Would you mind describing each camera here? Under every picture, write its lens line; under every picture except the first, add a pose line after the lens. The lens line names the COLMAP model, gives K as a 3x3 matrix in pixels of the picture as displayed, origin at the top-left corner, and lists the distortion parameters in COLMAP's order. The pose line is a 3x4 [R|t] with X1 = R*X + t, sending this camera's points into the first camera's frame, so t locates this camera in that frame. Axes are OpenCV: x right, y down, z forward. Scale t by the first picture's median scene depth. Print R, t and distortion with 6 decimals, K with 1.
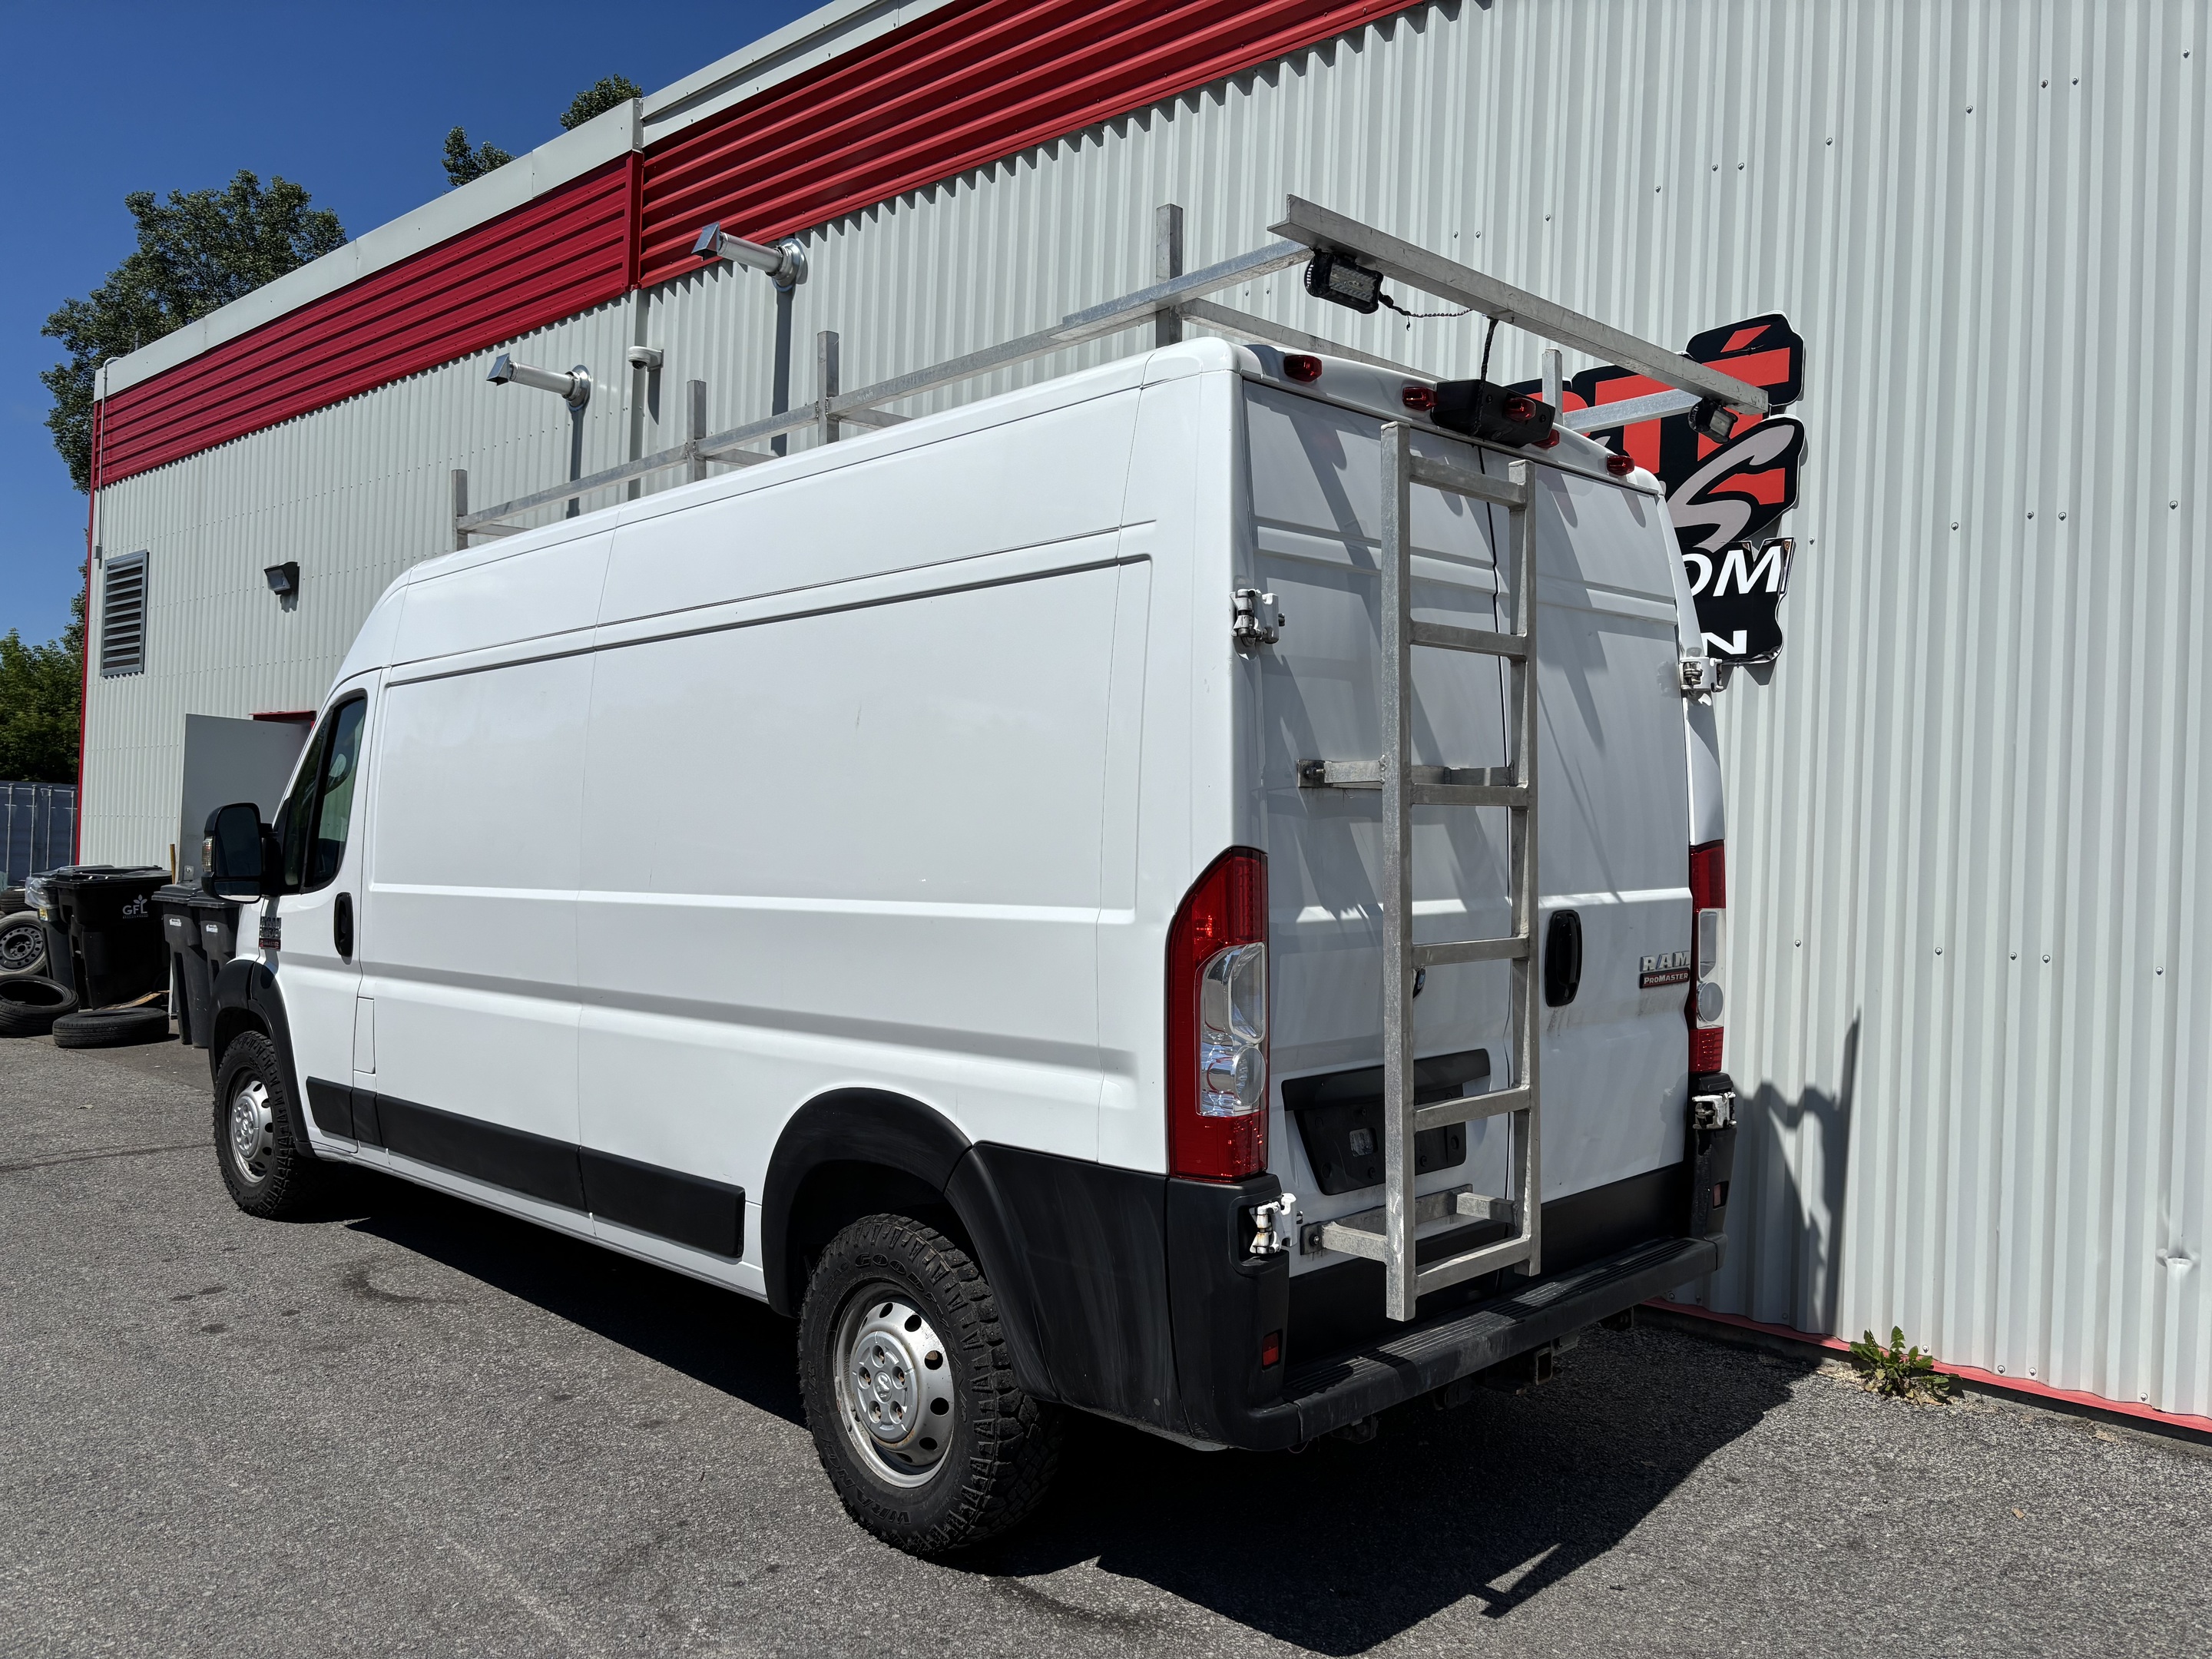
lens RADIAL K [[1688.1, 0, 1114.2], [0, 1688.1, 819.0], [0, 0, 1]] dist [0.012136, 0.000567]
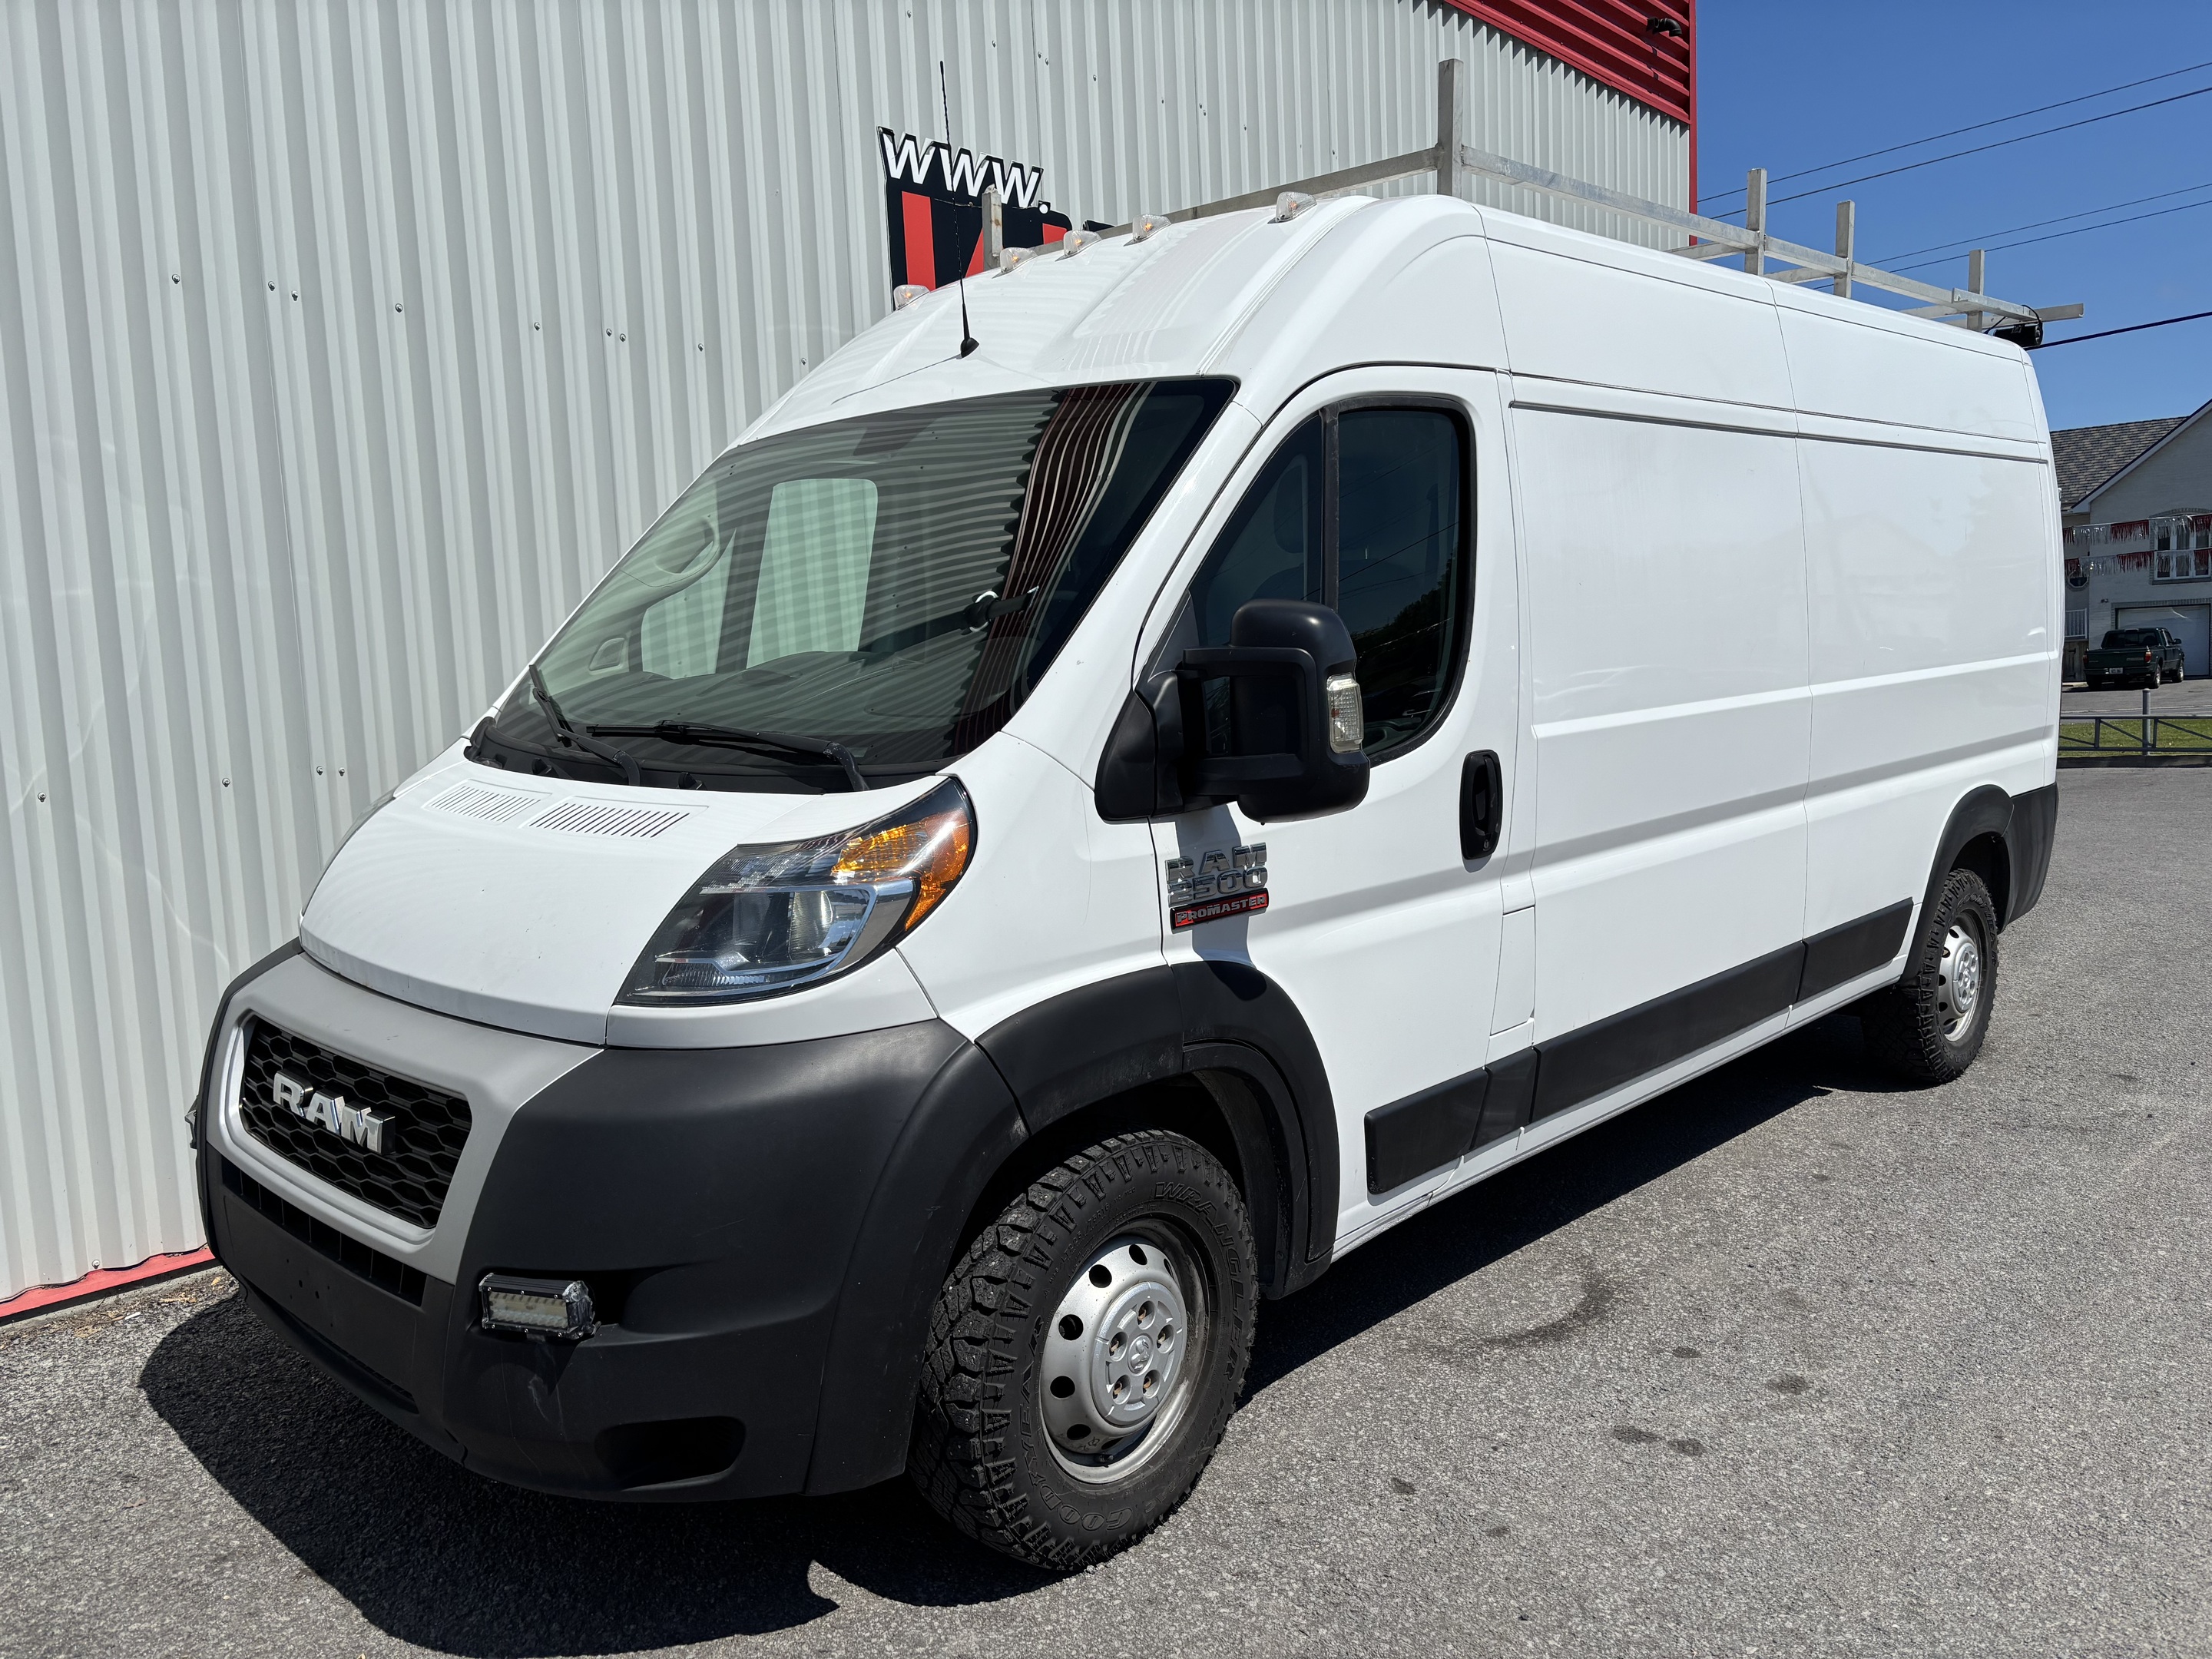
lens RADIAL K [[1688.1, 0, 1114.2], [0, 1688.1, 819.0], [0, 0, 1]] dist [0.012136, 0.000567]
pose [[-0.010938, -0.121574, 0.992522, -1.298895], [0.021323, 0.992327, 0.121785, -0.009181], [-0.999713, 0.022496, -0.008262, 1.414506]]
